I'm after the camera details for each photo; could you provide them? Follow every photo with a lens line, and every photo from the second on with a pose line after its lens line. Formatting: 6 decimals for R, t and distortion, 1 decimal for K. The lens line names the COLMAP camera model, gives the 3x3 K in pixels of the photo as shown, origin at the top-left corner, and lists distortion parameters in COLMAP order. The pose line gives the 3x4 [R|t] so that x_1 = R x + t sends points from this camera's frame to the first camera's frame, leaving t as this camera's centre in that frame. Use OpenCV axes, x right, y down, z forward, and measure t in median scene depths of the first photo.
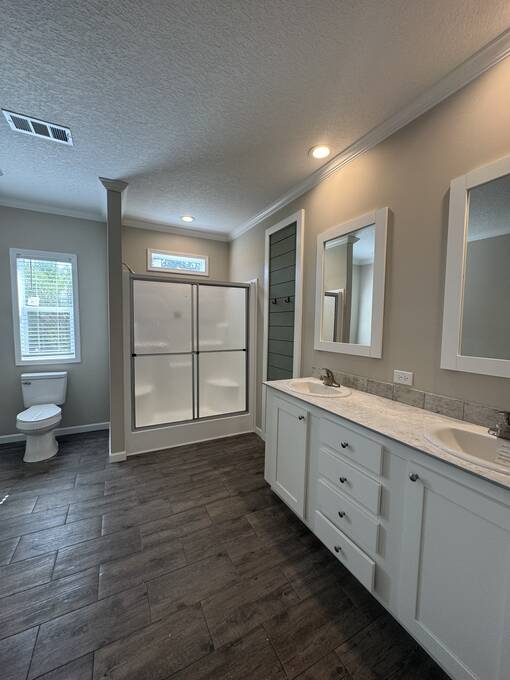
lens RADIAL K [[270.8, 0, 255.5], [0, 270.8, 340.4], [0, 0, 1]] dist [-0.005011, 0.000966]
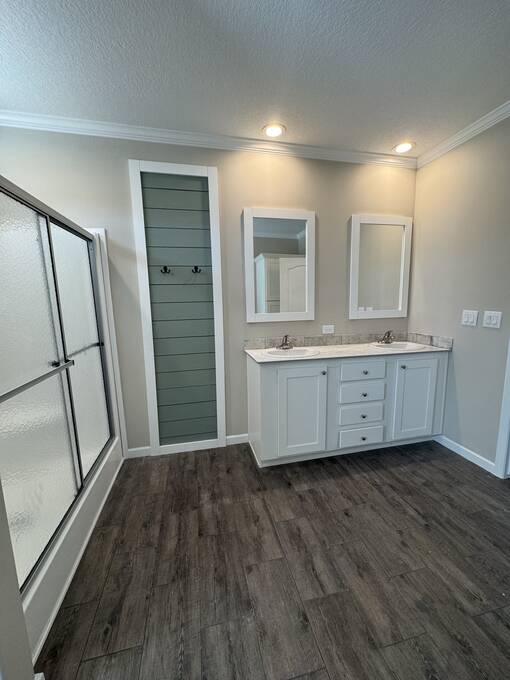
lens RADIAL K [[270.8, 0, 256.3], [0, 270.8, 339.3], [0, 0, 1]] dist [-0.005011, 0.000966]
pose [[0.253470, -0.161123, 0.953830, -0.940641], [0.083441, 0.985998, 0.144383, -0.061502], [-0.963738, 0.042992, 0.263365, 0.858217]]
